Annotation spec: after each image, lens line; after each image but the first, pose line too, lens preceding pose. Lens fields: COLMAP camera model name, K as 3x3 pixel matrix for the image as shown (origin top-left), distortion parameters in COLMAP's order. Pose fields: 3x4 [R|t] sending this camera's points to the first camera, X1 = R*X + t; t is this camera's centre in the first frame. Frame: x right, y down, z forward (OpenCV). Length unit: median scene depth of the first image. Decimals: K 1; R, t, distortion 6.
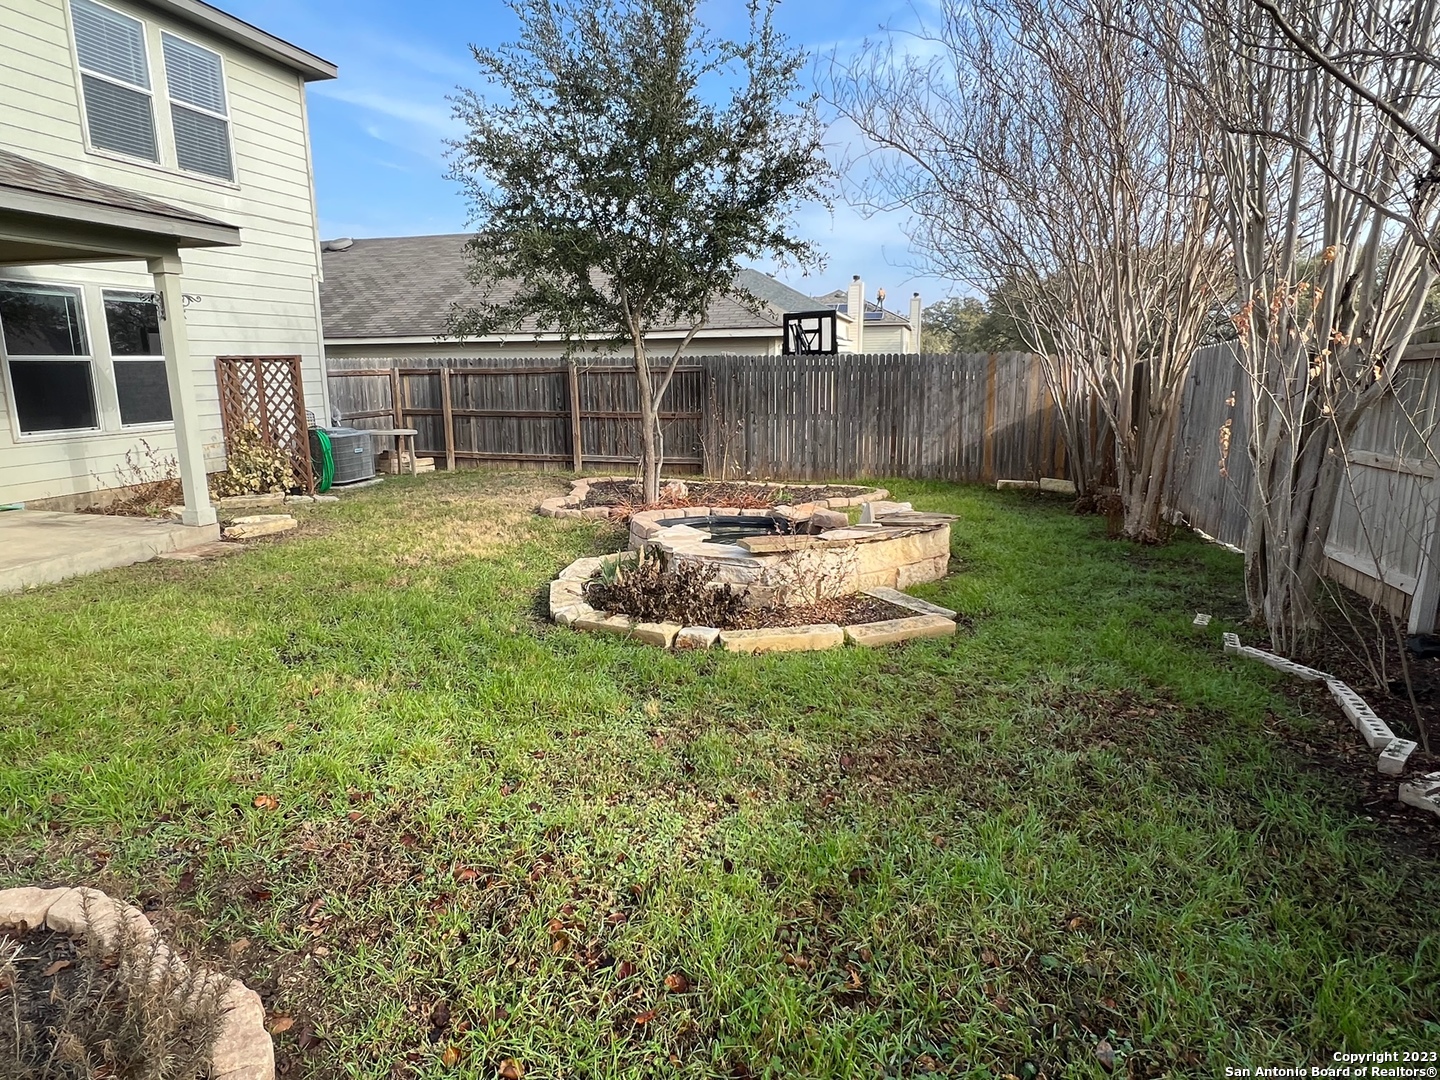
lens RADIAL K [[846.7, 0, 707.6], [0, 846.7, 530.2], [0, 0, 1]] dist [-0.003549, -0.000762]
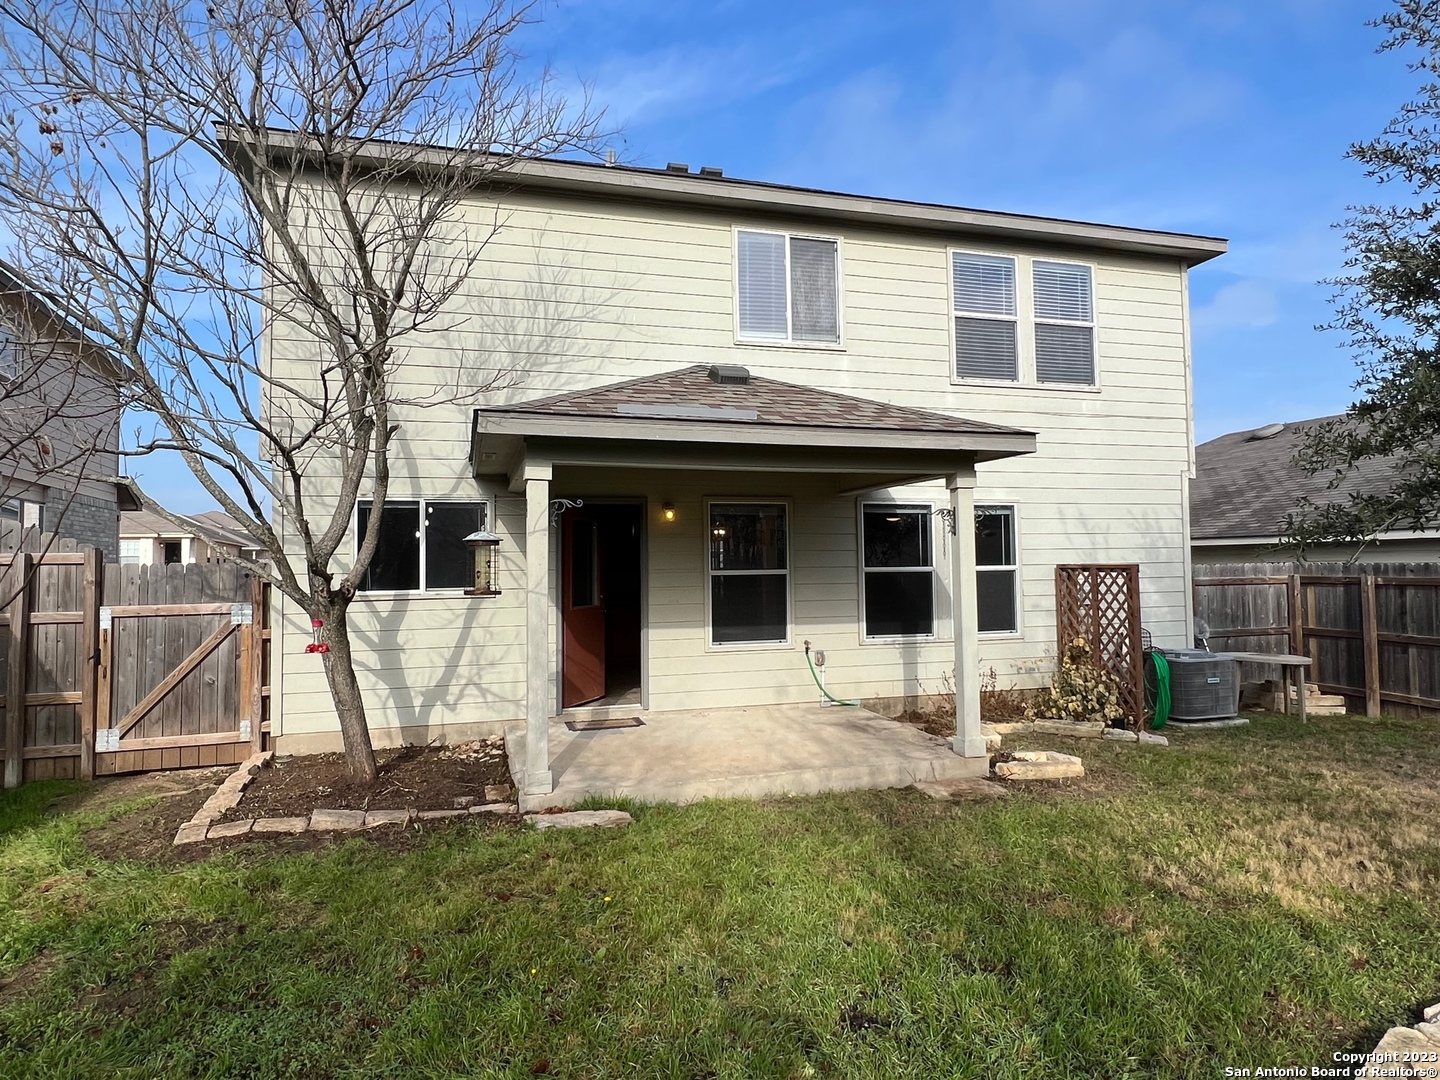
lens RADIAL K [[846.7, 0, 707.6], [0, 846.7, 530.2], [0, 0, 1]] dist [-0.003549, -0.000762]
pose [[0.519747, -0.033208, -0.853675, 0.025036], [-0.159001, 0.978026, -0.134851, -0.054943], [0.839394, 0.205823, 0.503045, 0.190520]]
